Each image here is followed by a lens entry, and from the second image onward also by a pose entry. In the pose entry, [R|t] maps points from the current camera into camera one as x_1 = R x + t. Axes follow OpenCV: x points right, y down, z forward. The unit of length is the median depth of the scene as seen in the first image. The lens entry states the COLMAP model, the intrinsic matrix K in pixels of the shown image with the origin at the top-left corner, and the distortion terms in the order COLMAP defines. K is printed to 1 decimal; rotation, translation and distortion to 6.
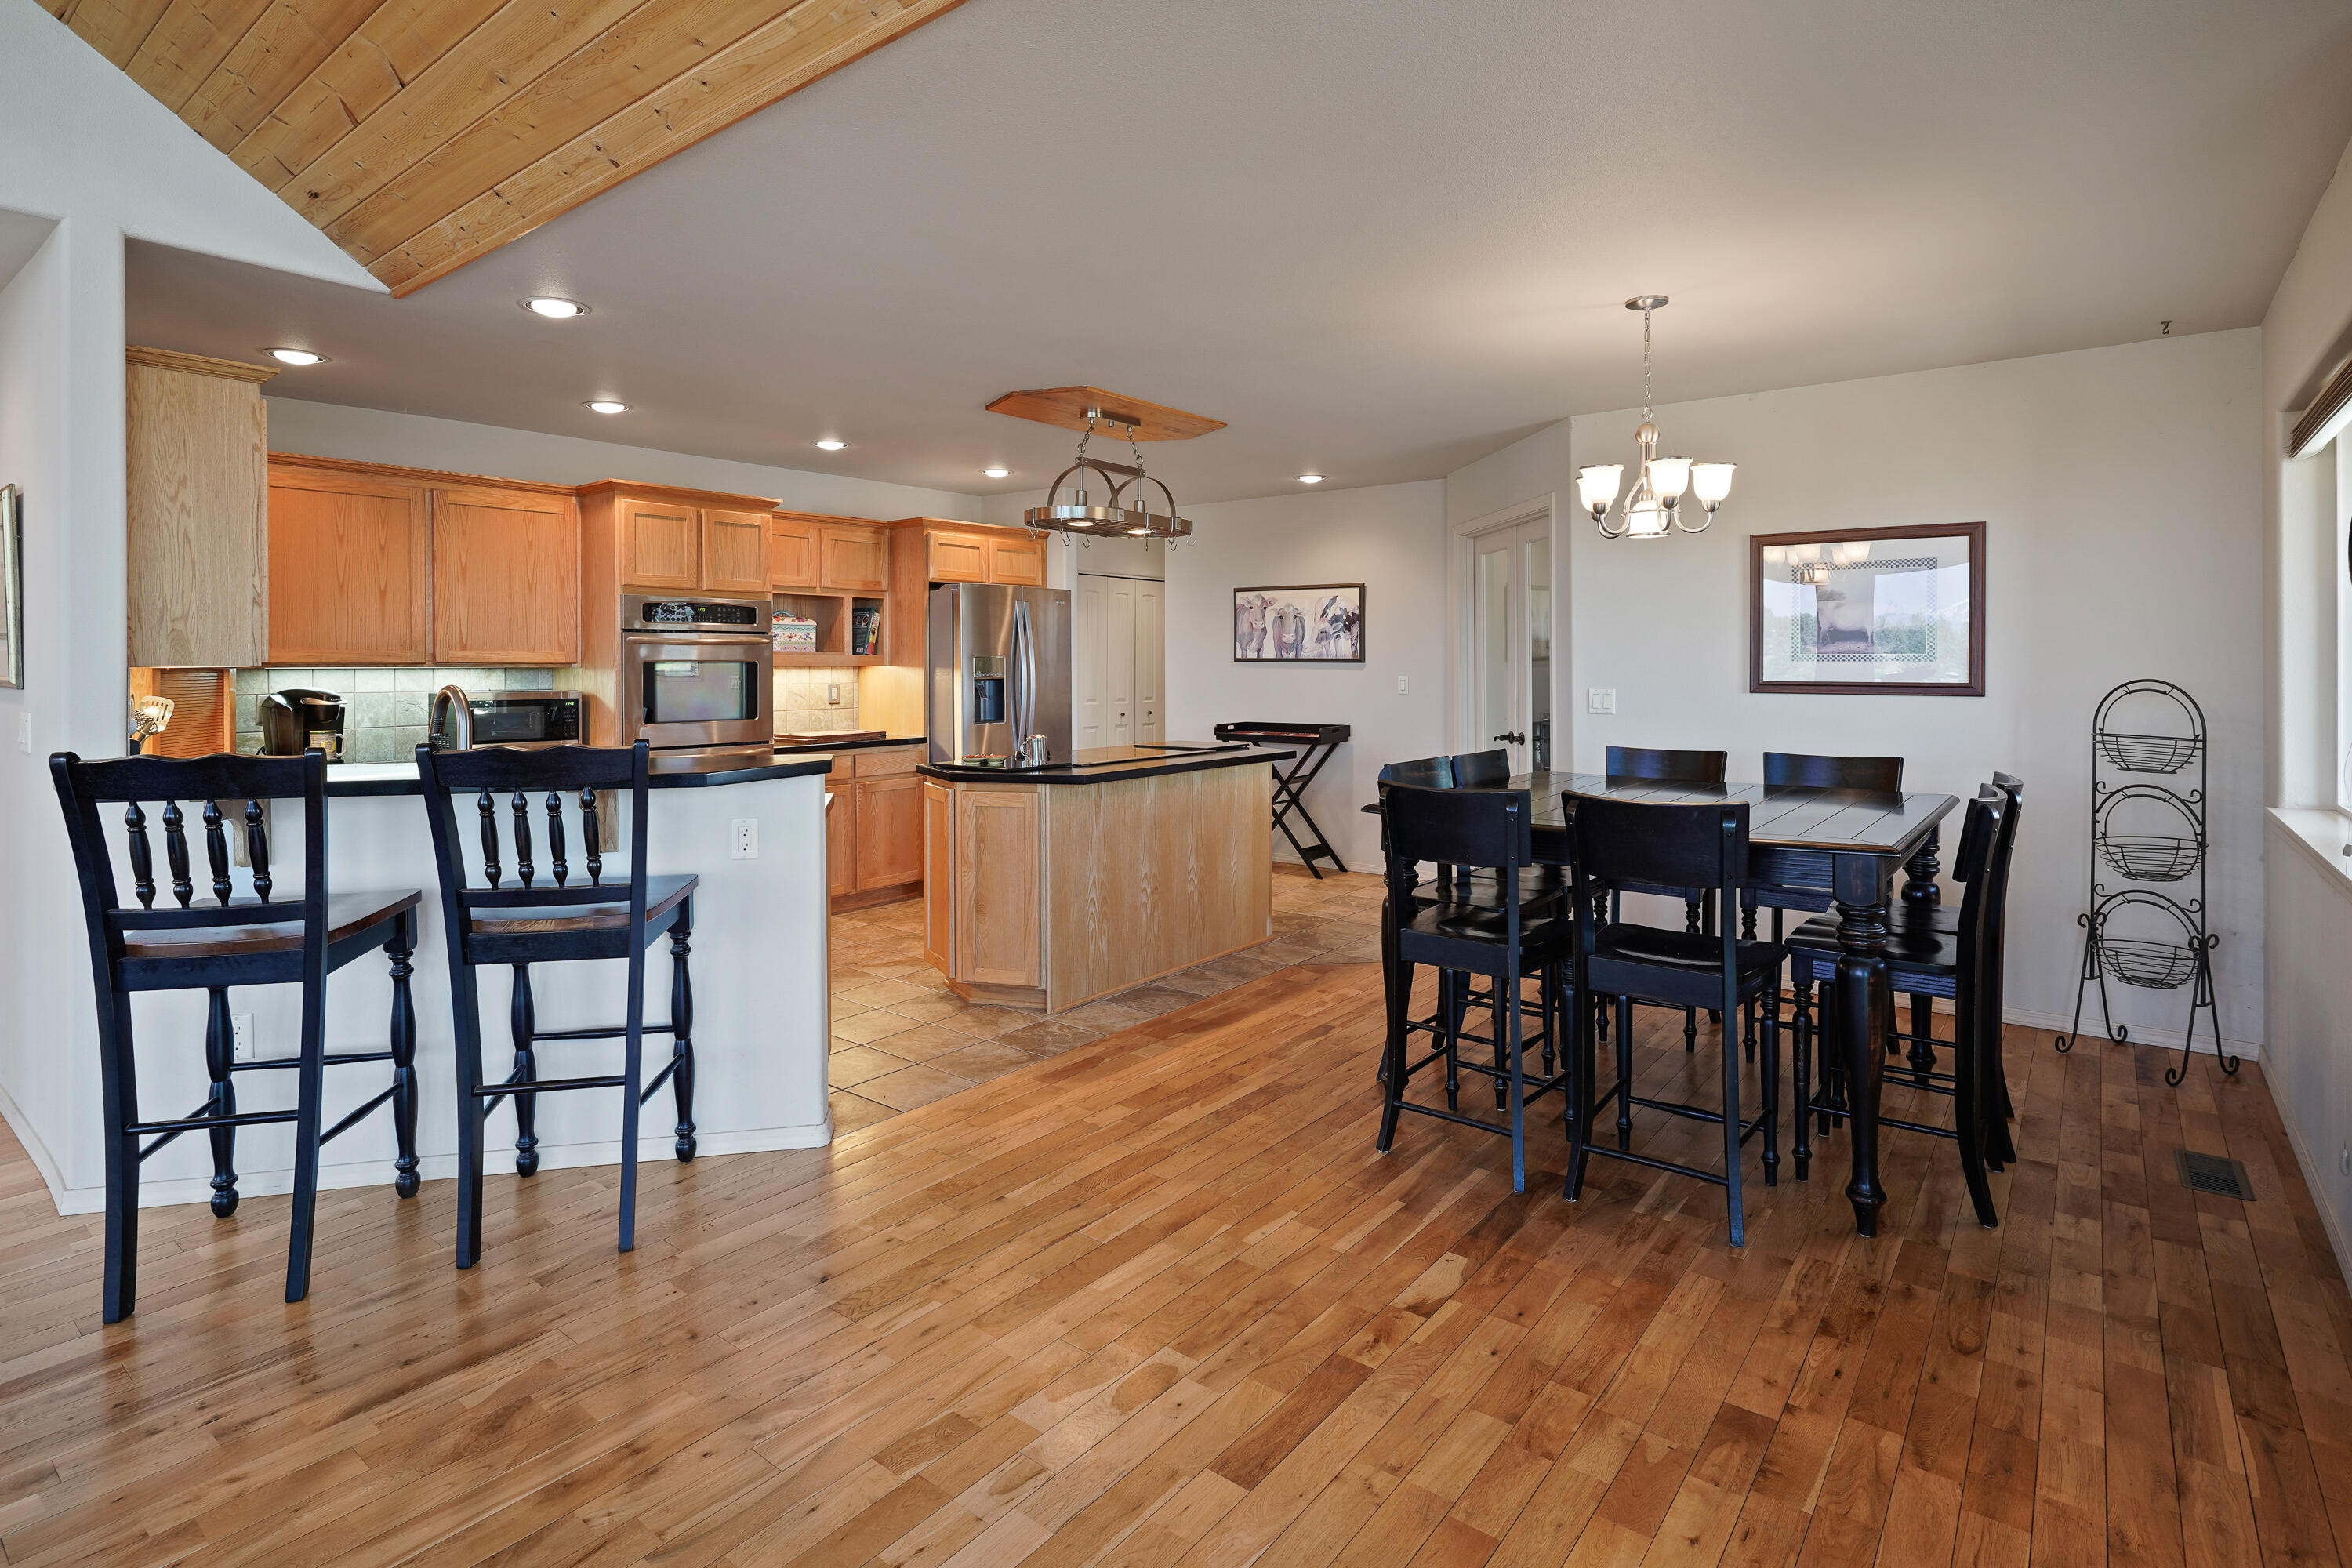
lens RADIAL K [[1175.7, 0, 1174.9], [0, 1175.7, 660.5], [0, 0, 1]] dist [-0.021272, 0.013187]
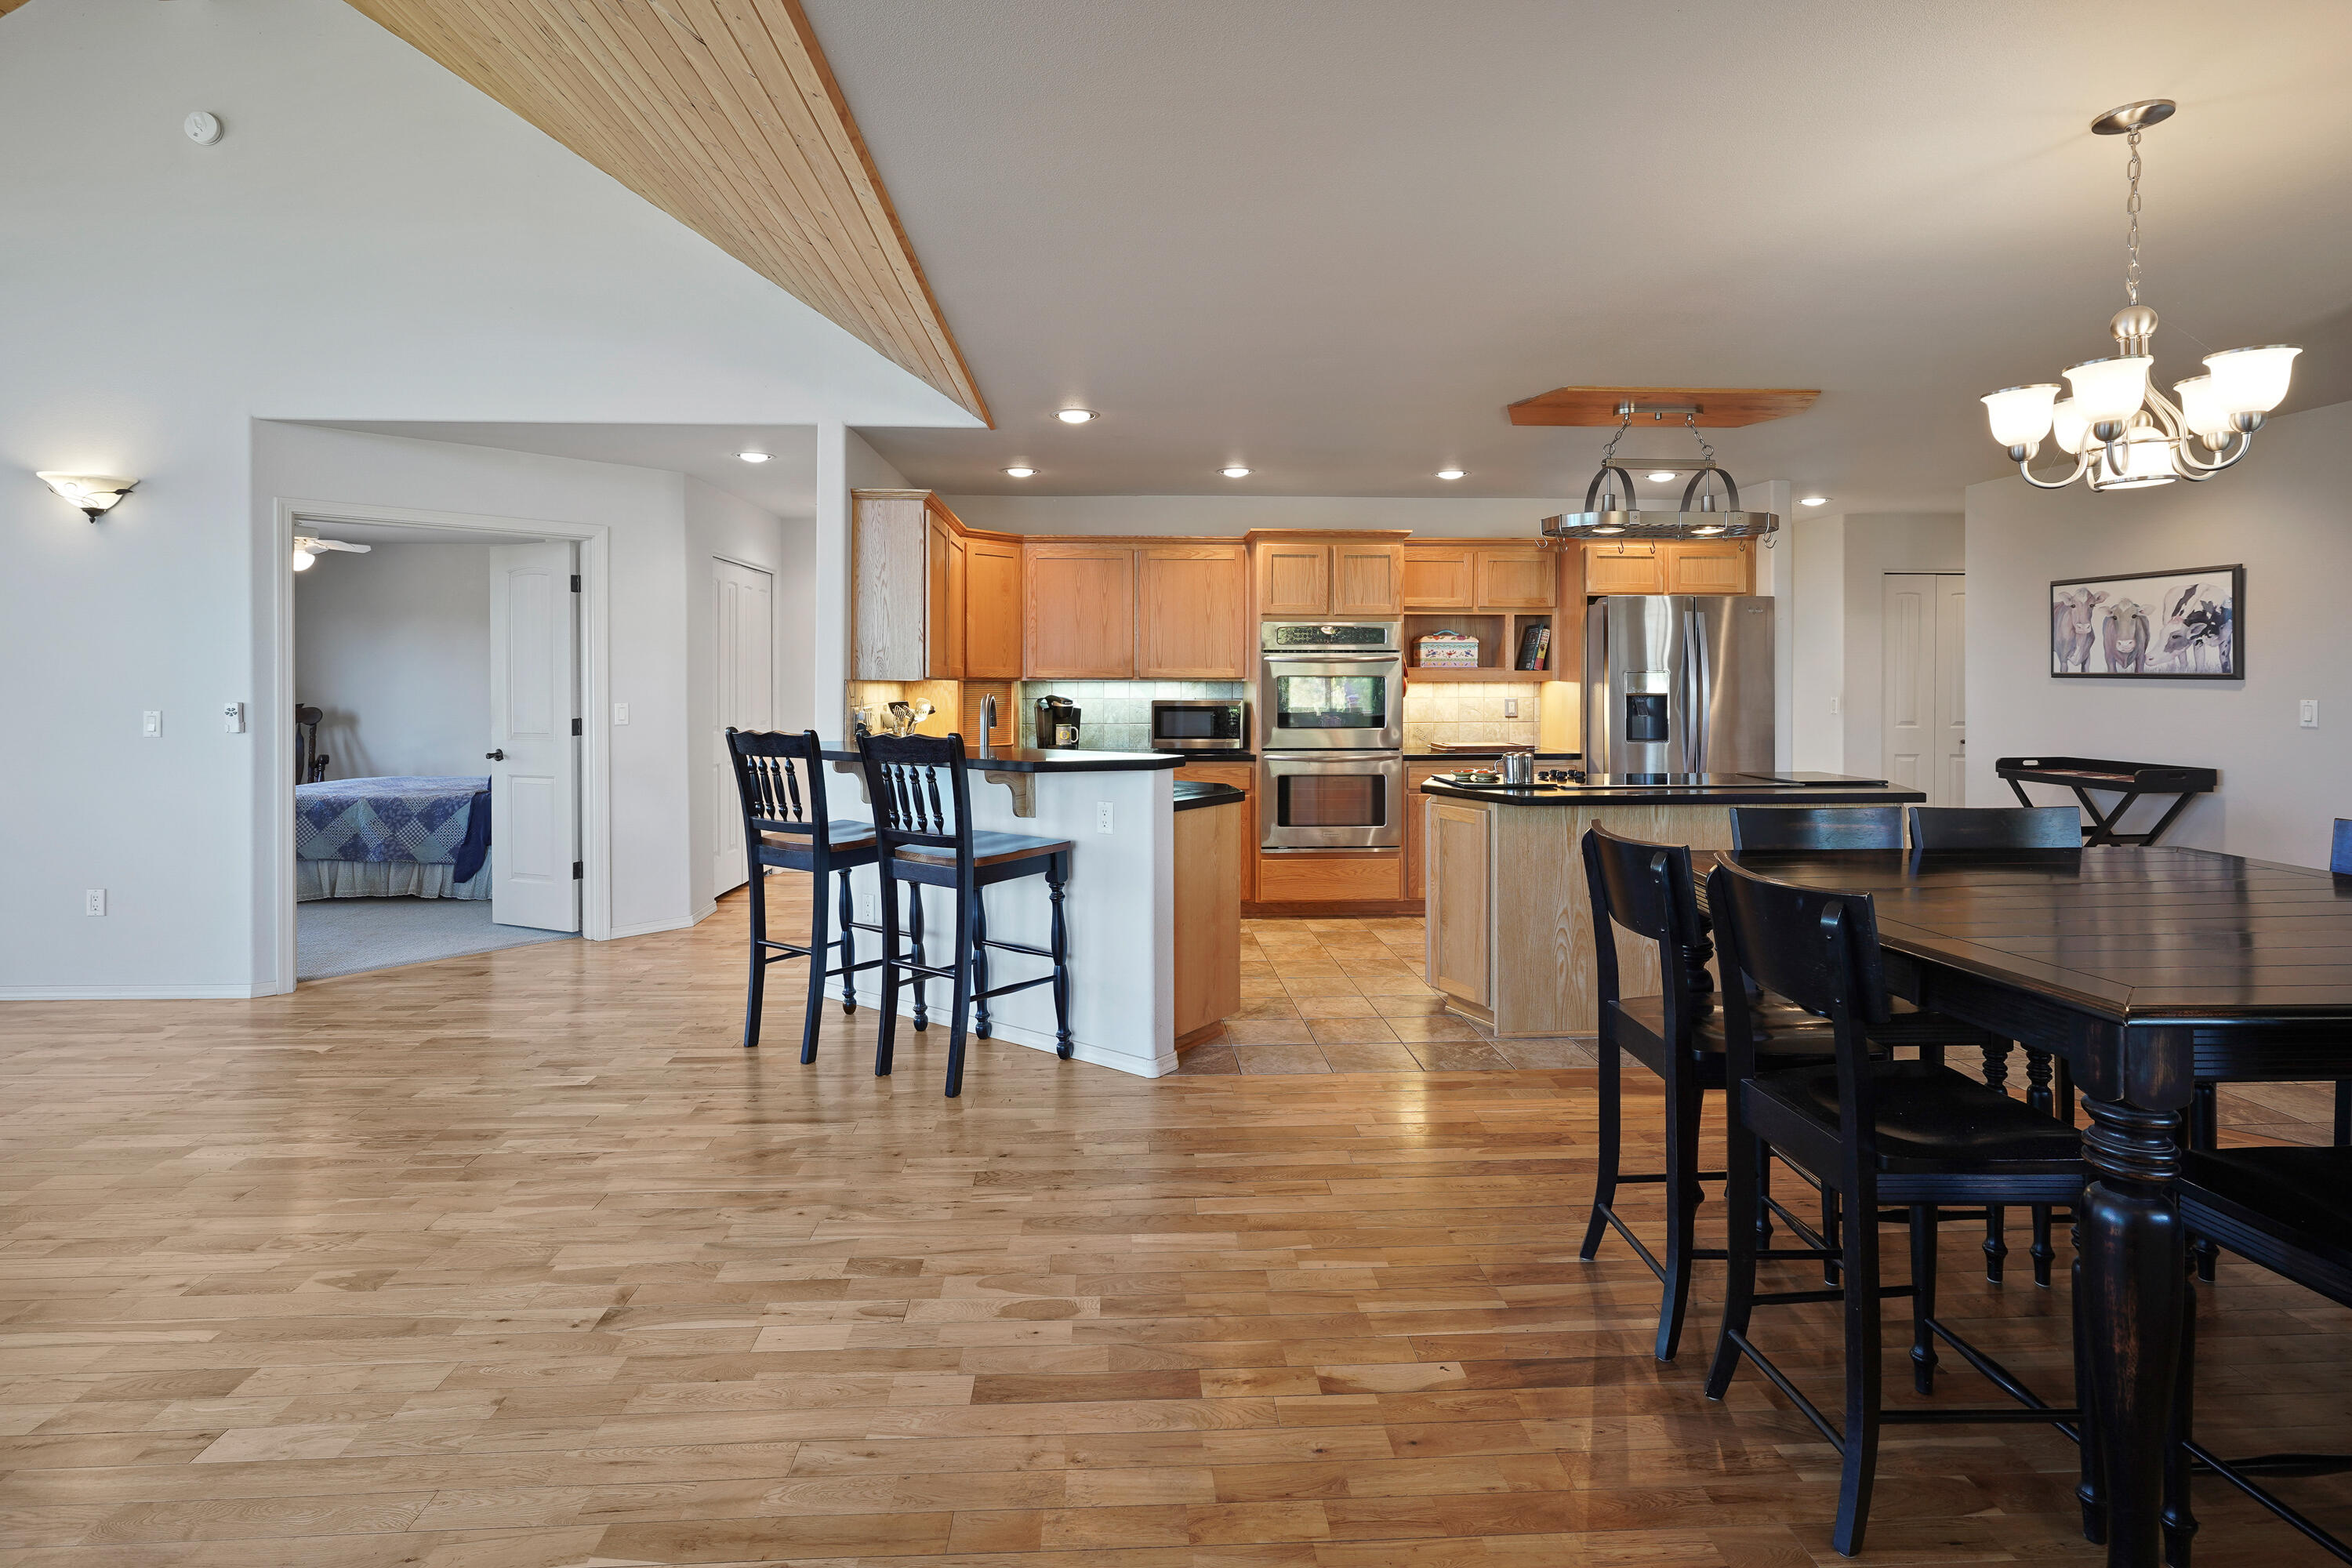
lens RADIAL K [[1131.6, 0, 1175.9], [0, 1131.6, 684.2], [0, 0, 1]] dist [-0.013055, 0.000236]
pose [[0.668820, 0.006347, -0.743398, 0.396565], [0.000059, 0.999963, 0.008591, -0.001880], [0.743425, -0.005790, 0.668795, 0.162271]]
